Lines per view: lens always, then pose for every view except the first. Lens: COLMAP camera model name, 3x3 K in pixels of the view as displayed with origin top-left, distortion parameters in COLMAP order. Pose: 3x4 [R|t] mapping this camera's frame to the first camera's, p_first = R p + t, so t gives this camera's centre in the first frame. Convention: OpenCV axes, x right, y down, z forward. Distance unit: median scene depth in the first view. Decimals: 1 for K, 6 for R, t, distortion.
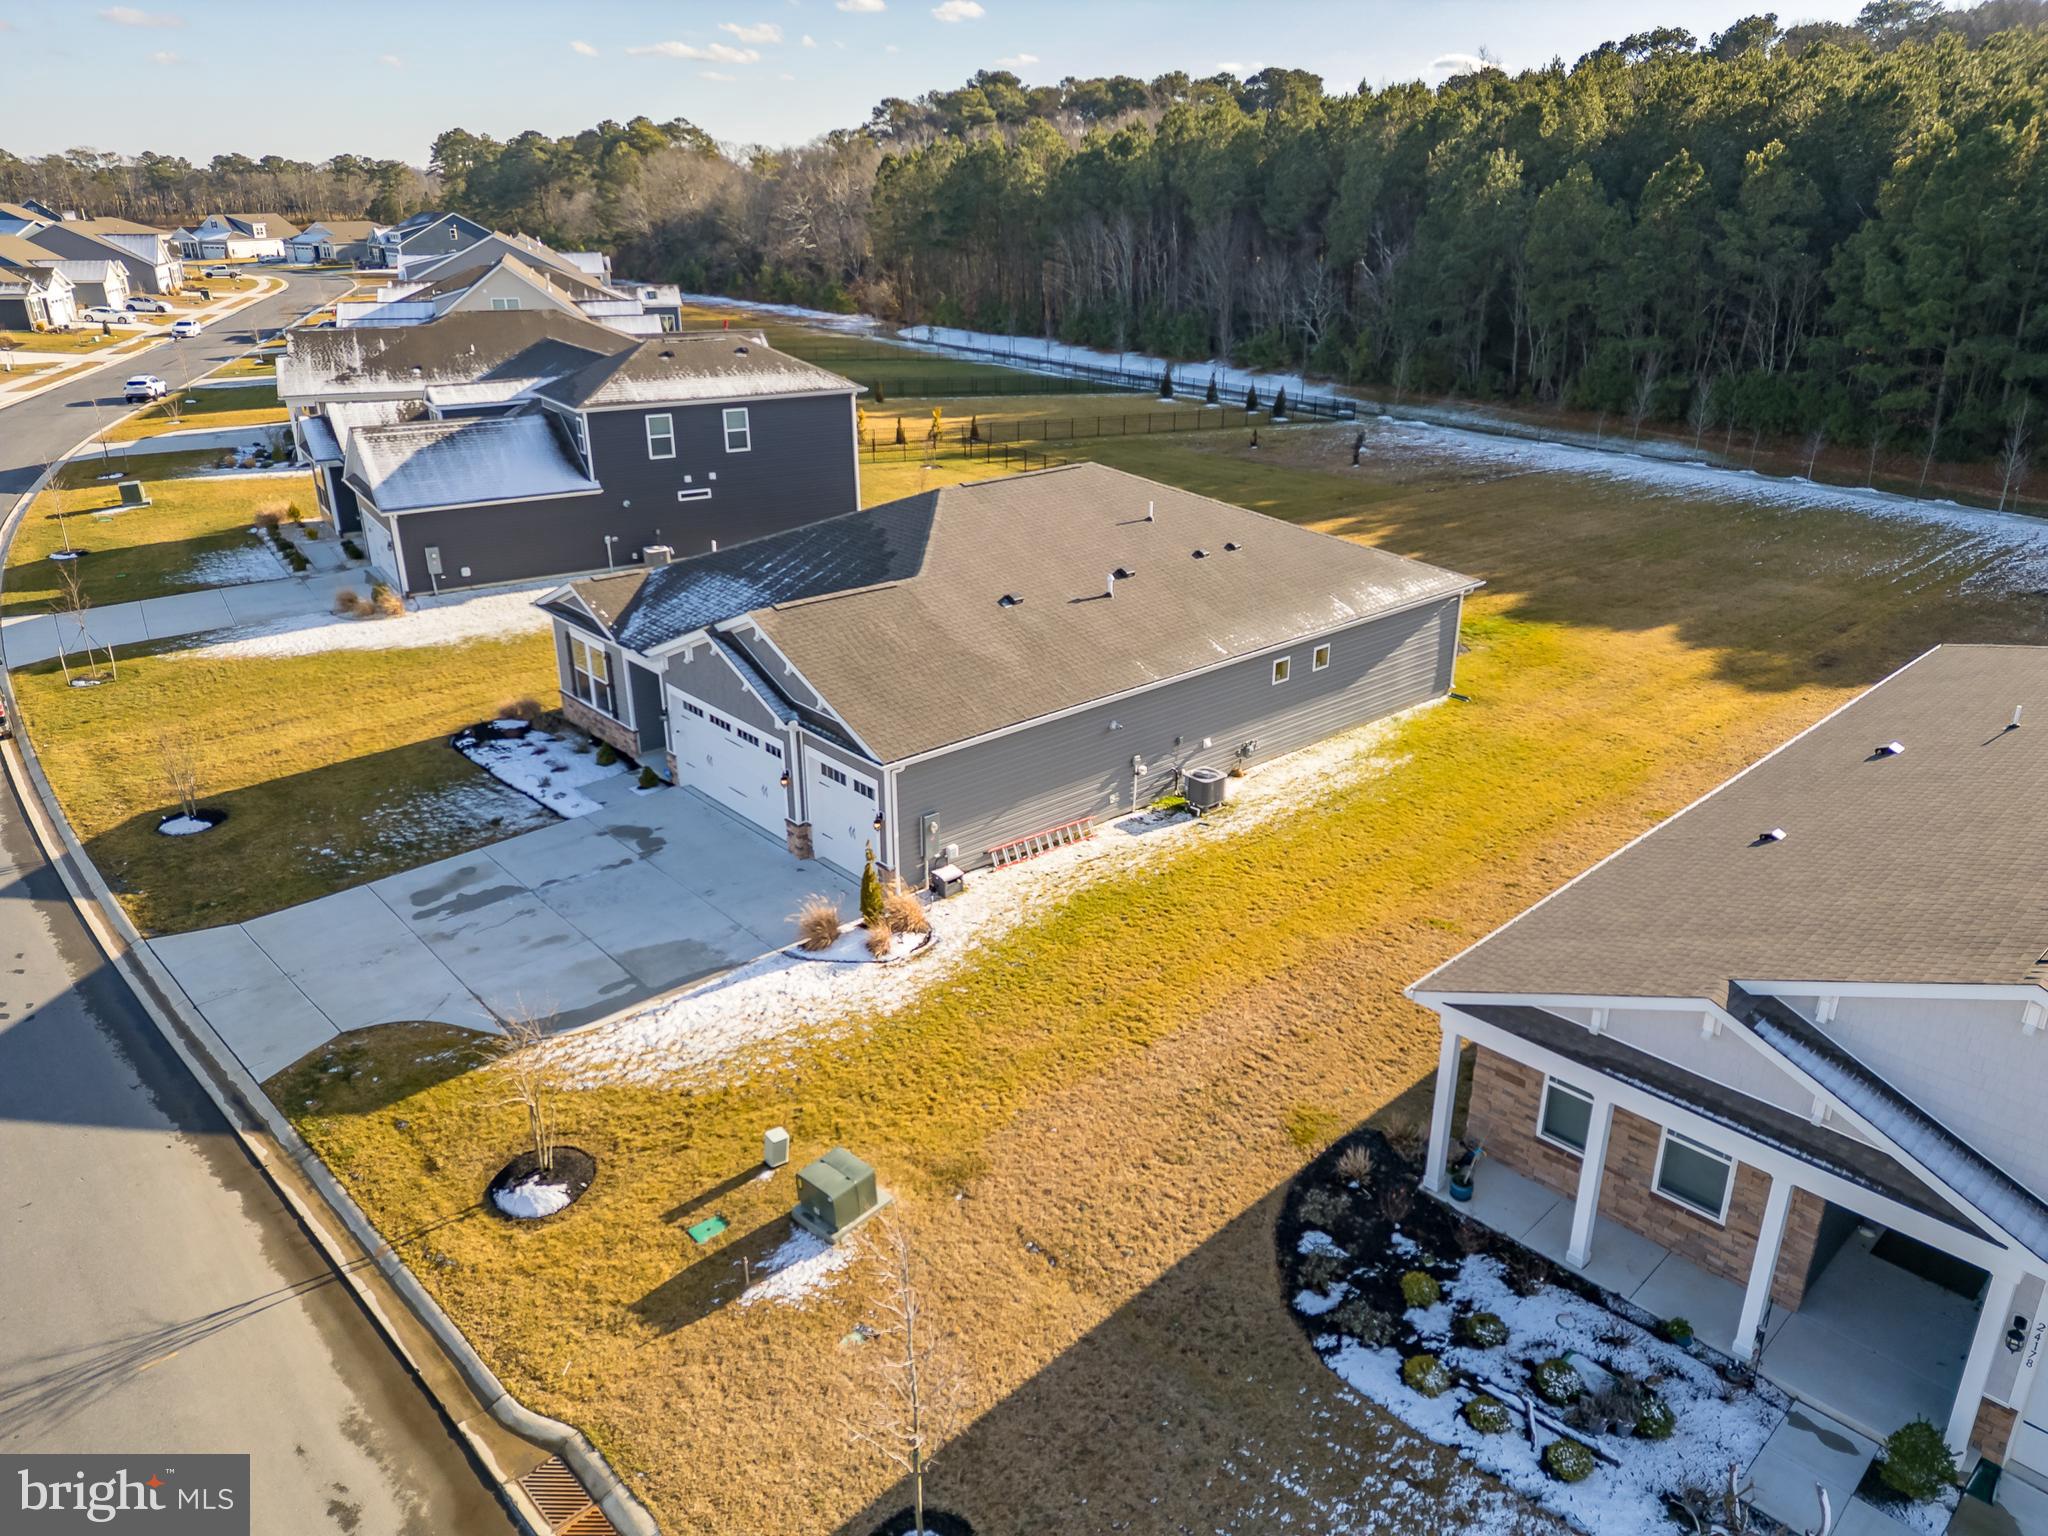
lens RADIAL K [[1409.4, 0, 1025.7], [0, 1409.4, 767.8], [0, 0, 1]] dist [0.079990, -0.066121]
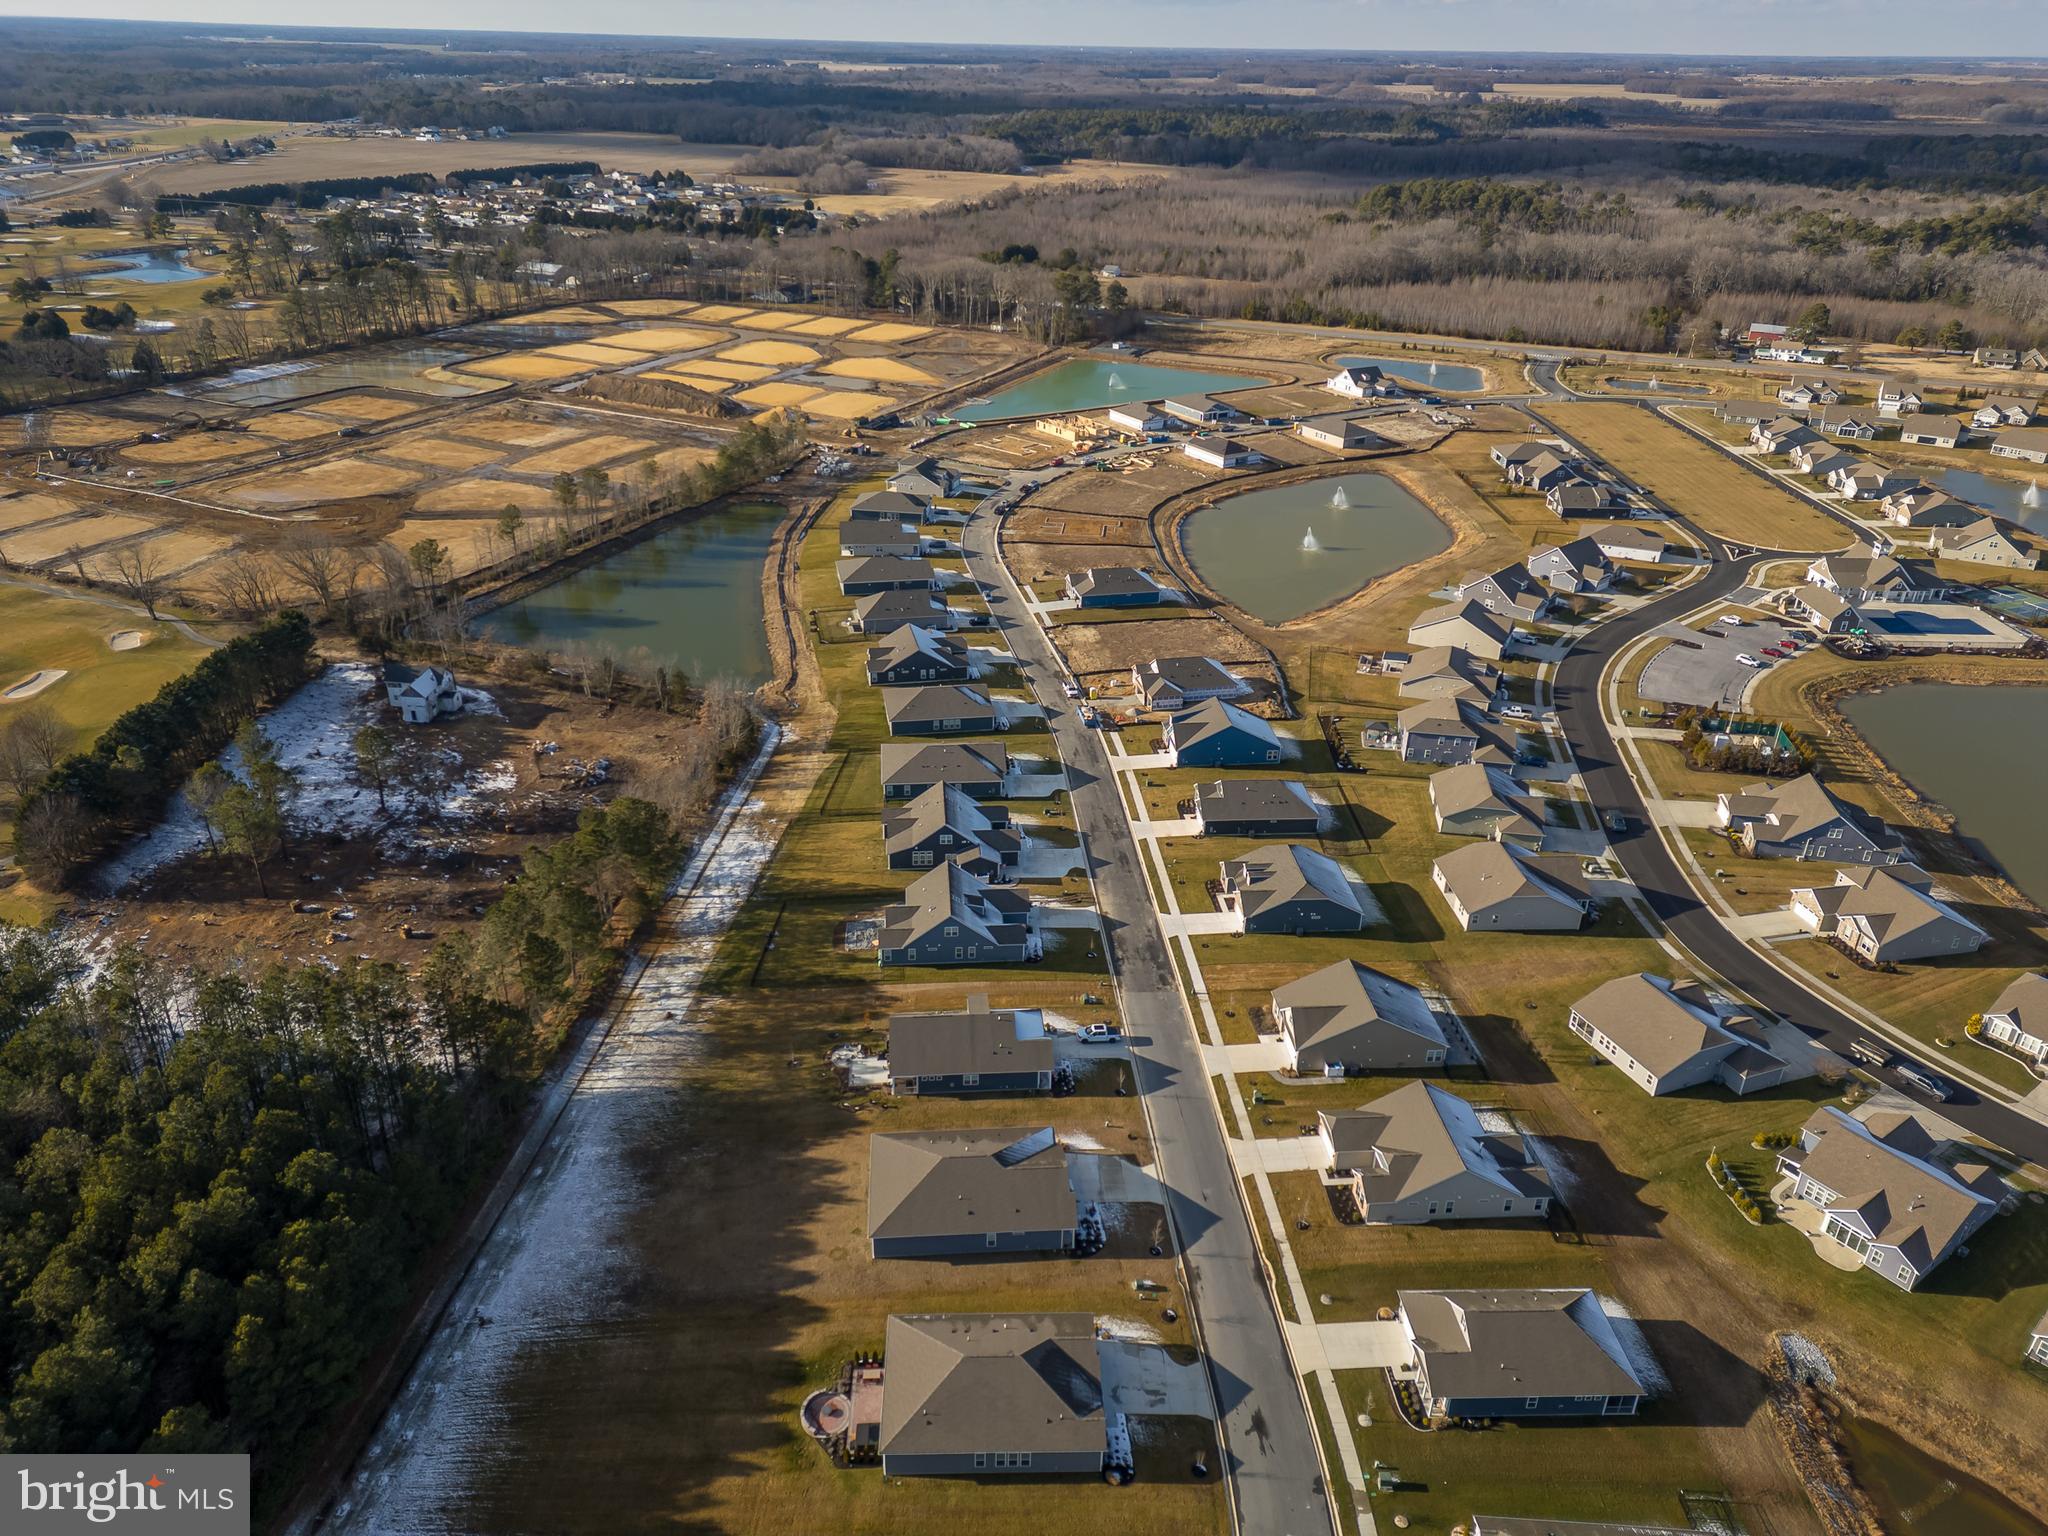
lens RADIAL K [[1409.4, 0, 1015.6], [0, 1409.4, 777.1], [0, 0, 1]] dist [0.079990, -0.066121]
pose [[-0.771357, -0.300763, 0.560848, -1.996897], [0.228889, 0.691194, 0.685463, -4.500297], [-0.593817, 0.657109, -0.464316, 2.049701]]
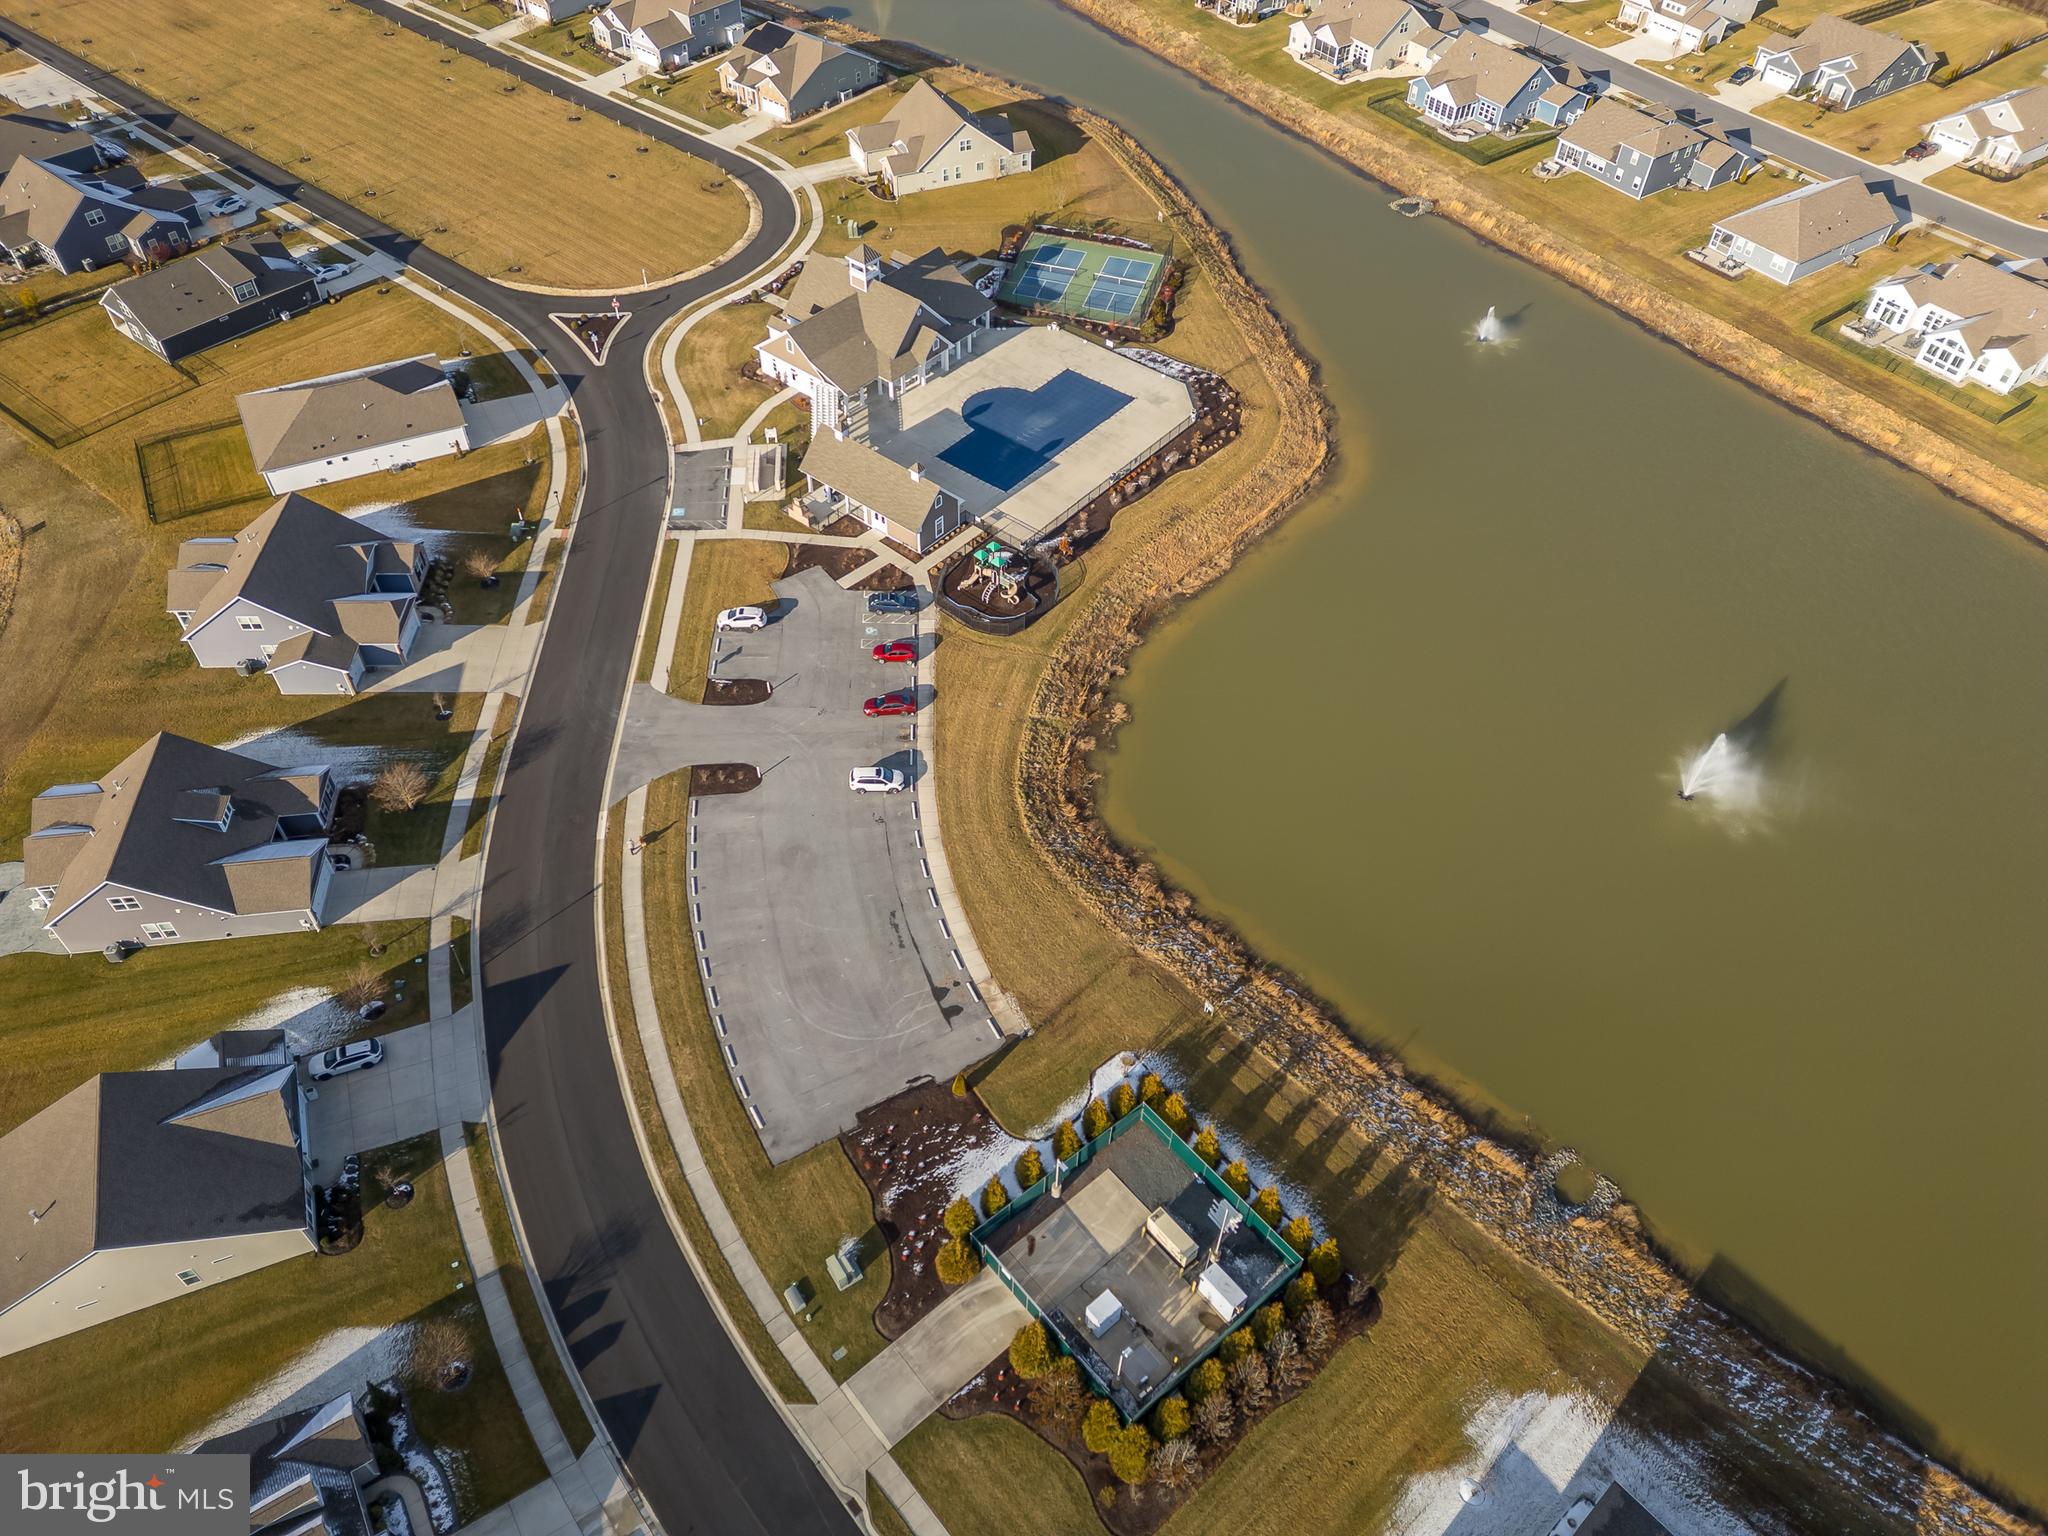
lens RADIAL K [[1409.4, 0, 1030.6], [0, 1409.4, 779.4], [0, 0, 1]] dist [0.079990, -0.066121]
pose [[-0.979206, 0.135187, -0.151263, 0.097694], [-0.095090, 0.352782, 0.930861, -0.744044], [0.179204, 0.925888, -0.332591, -4.792891]]
